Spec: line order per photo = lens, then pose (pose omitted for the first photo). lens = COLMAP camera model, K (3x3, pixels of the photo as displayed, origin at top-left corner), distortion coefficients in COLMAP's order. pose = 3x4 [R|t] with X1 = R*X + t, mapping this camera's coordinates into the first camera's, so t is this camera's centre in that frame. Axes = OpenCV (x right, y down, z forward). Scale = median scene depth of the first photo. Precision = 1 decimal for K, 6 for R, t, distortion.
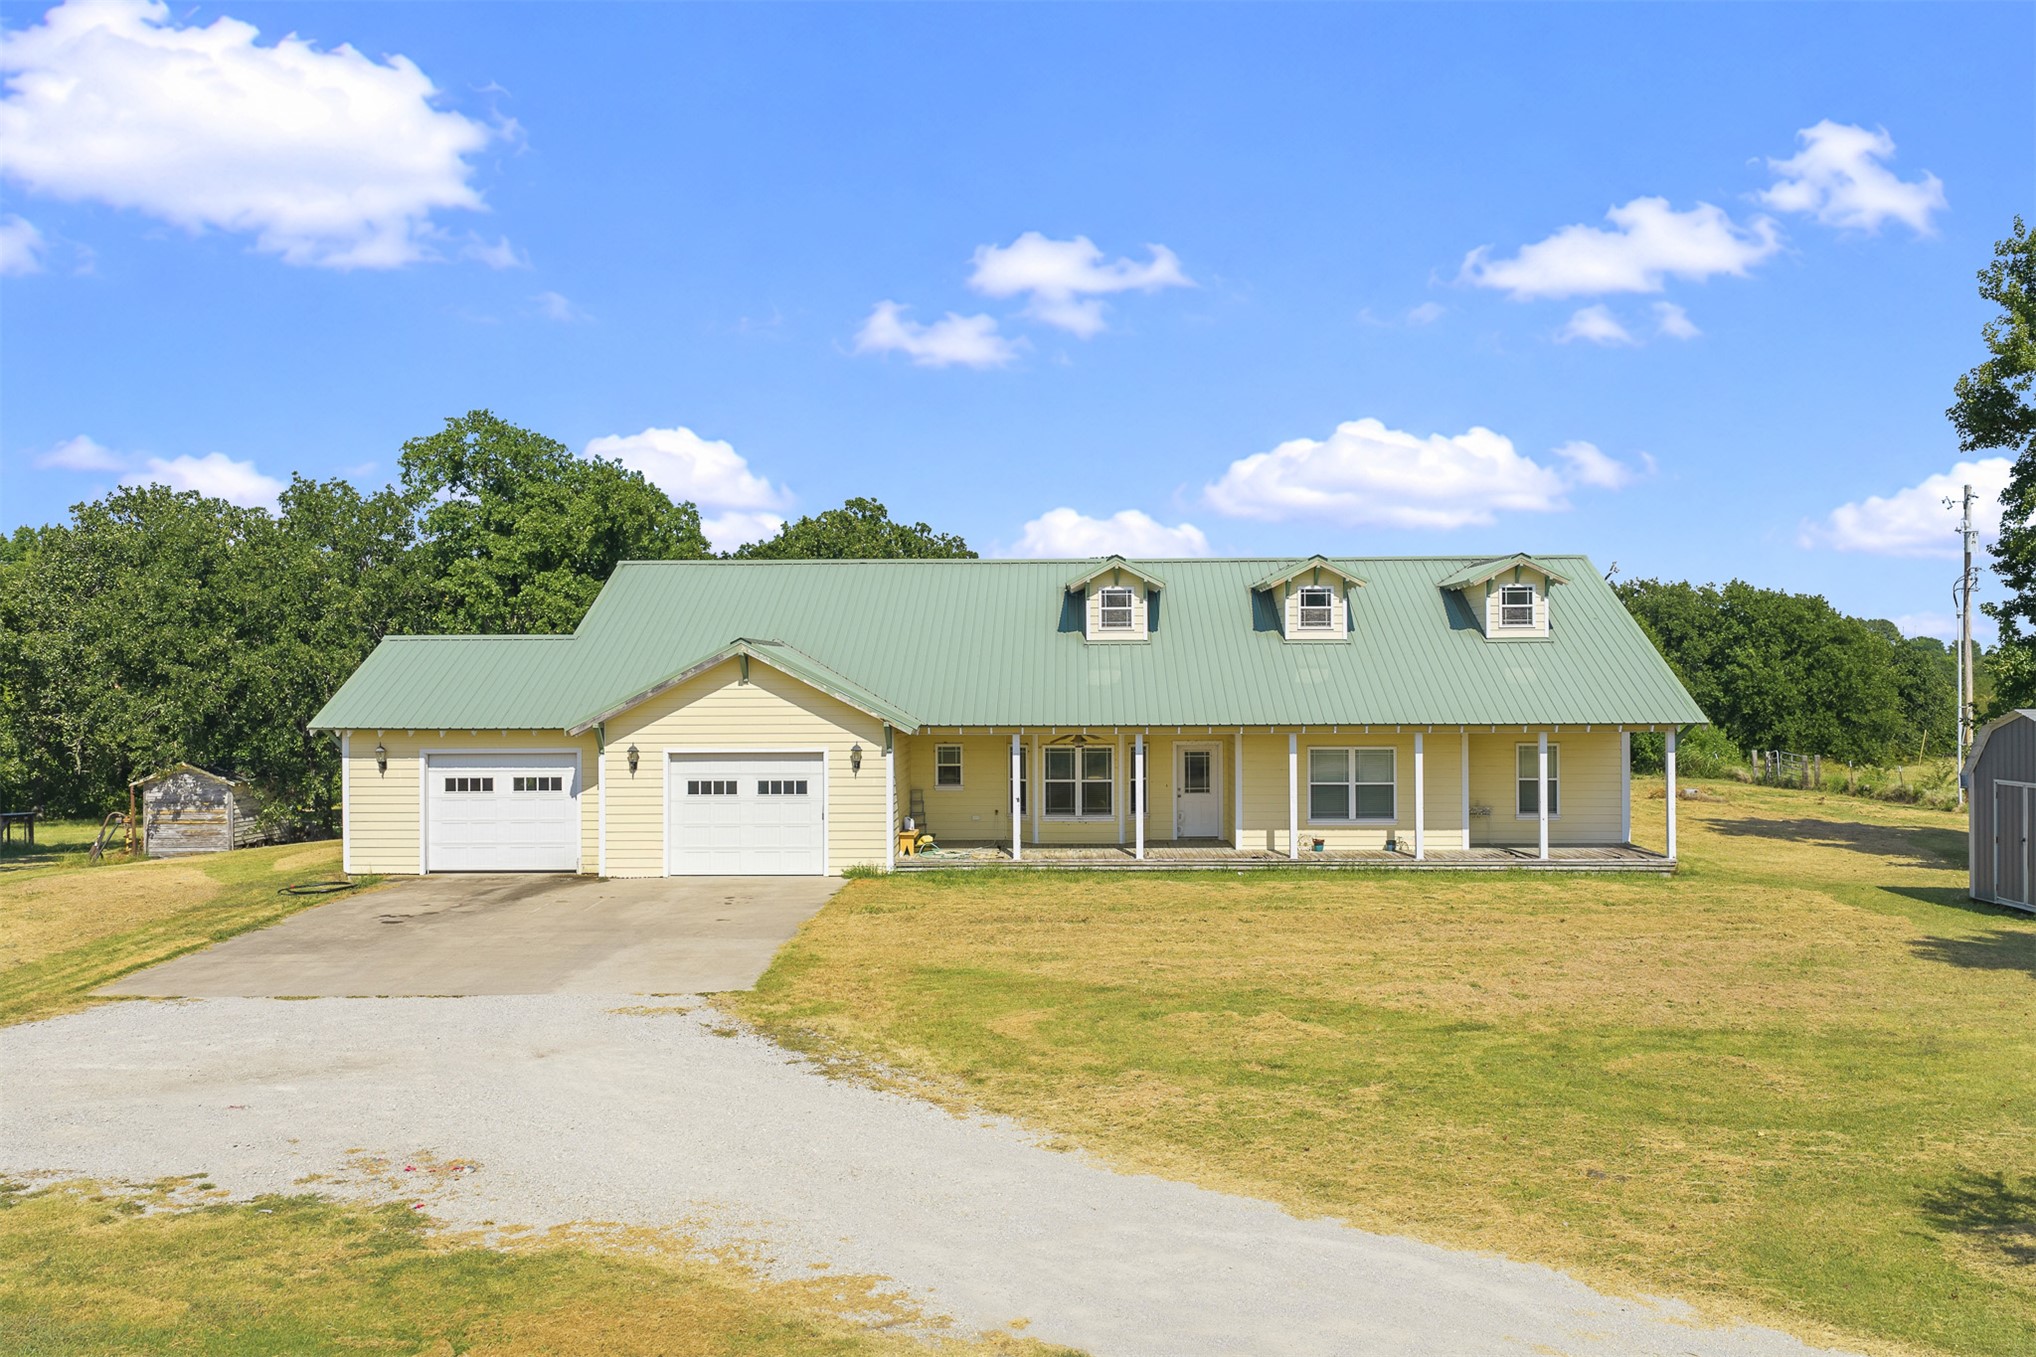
lens RADIAL K [[1714.2, 0, 1020.9], [0, 1714.2, 649.4], [0, 0, 1]] dist [-0.006996, 0.000312]
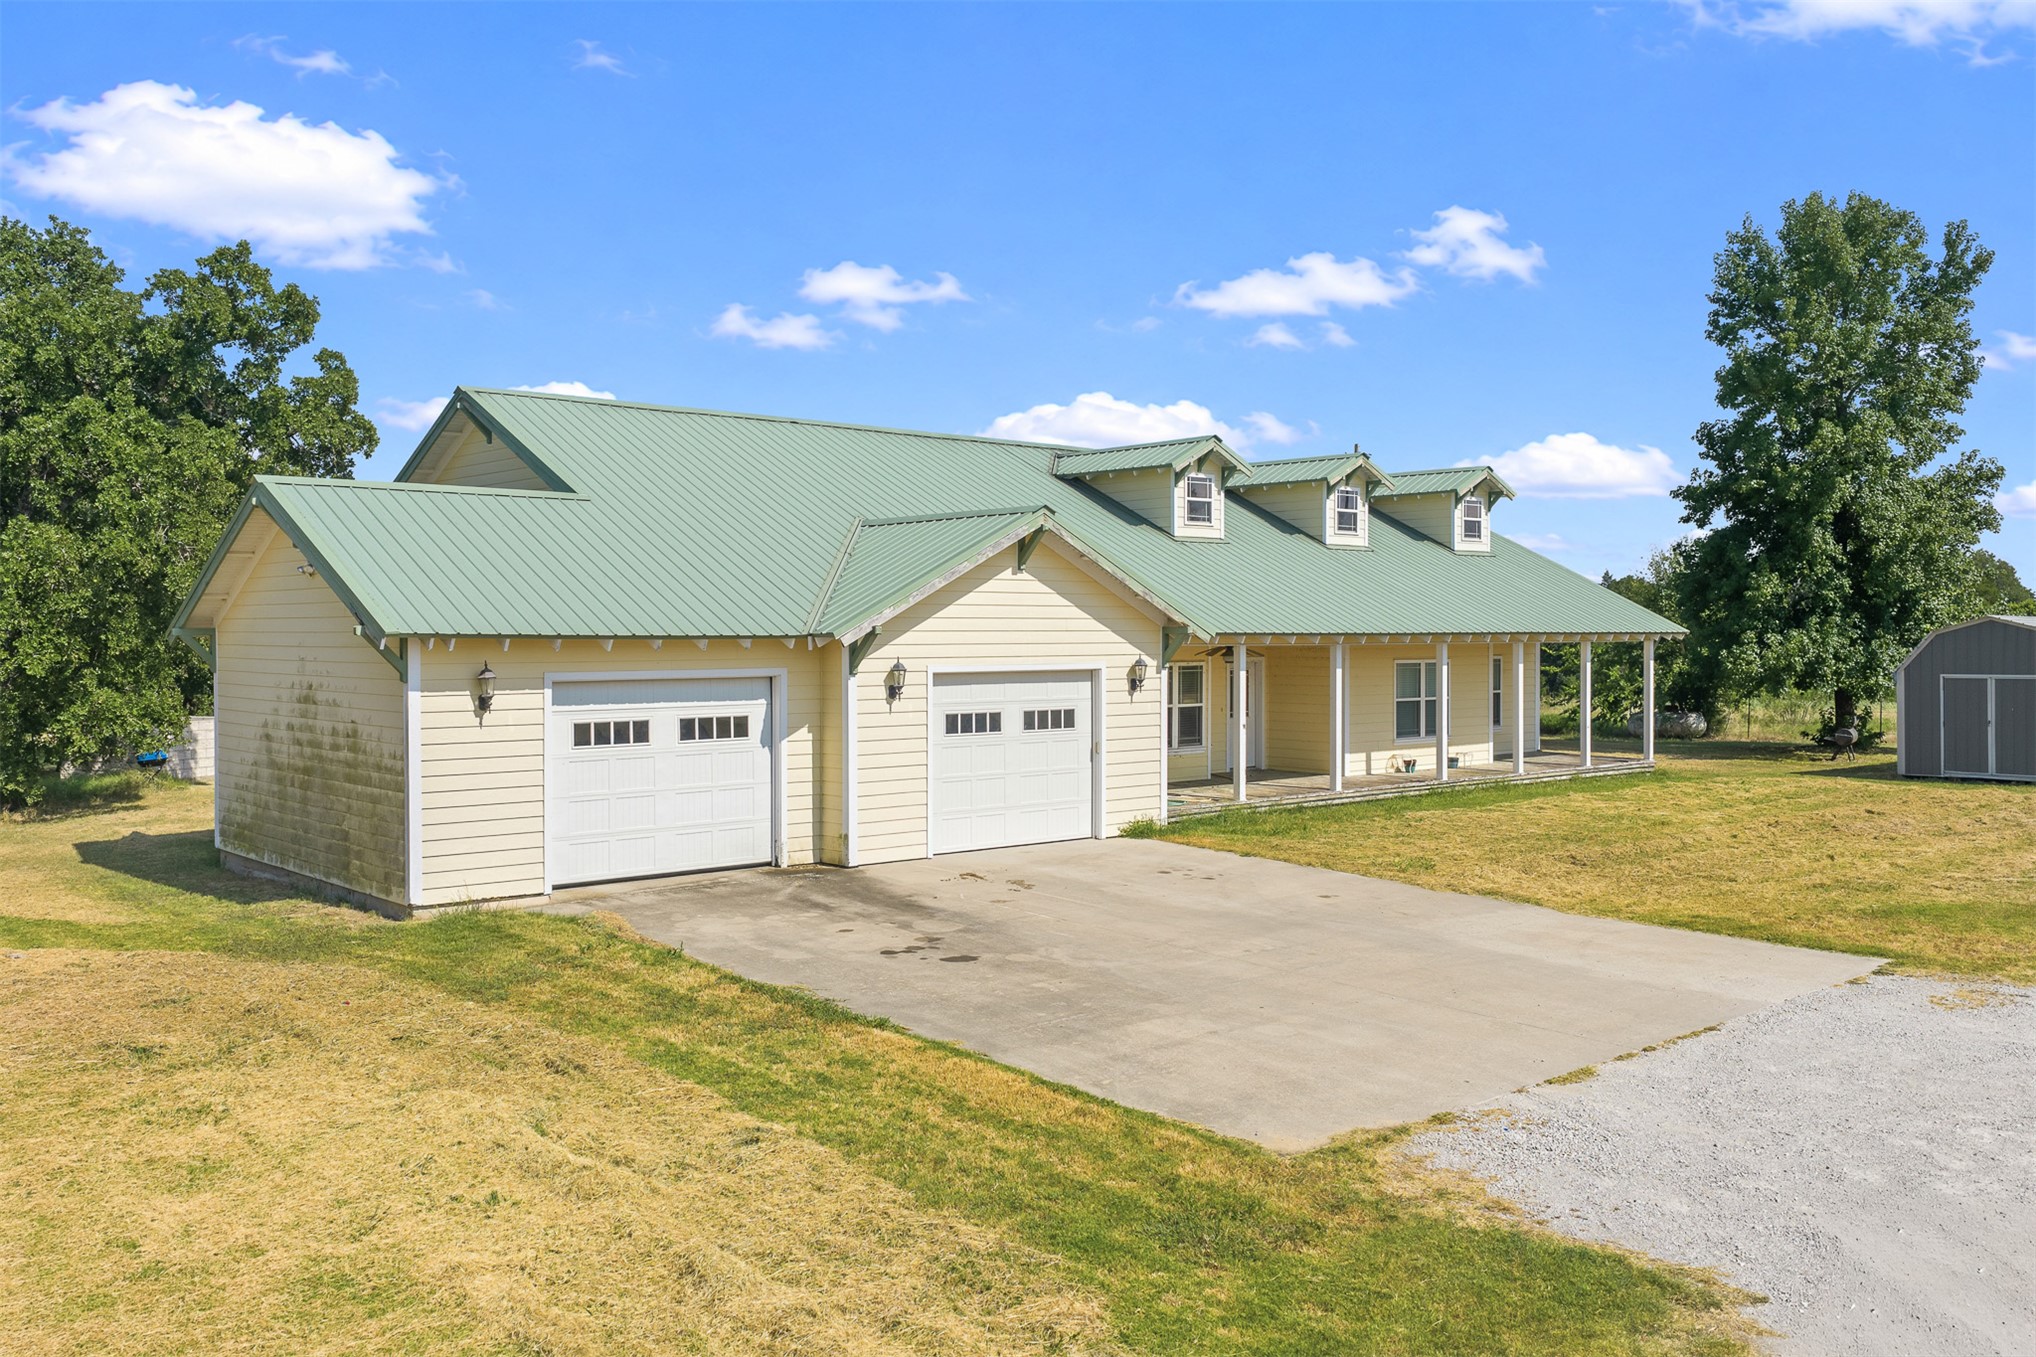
lens RADIAL K [[1714.2, 0, 1020.9], [0, 1714.2, 649.4], [0, 0, 1]] dist [-0.006996, 0.000312]
pose [[0.729225, -0.002701, 0.684269, -0.623690], [-0.017488, 0.999592, 0.022582, 0.034686], [-0.684050, -0.028434, 0.728880, 0.477836]]
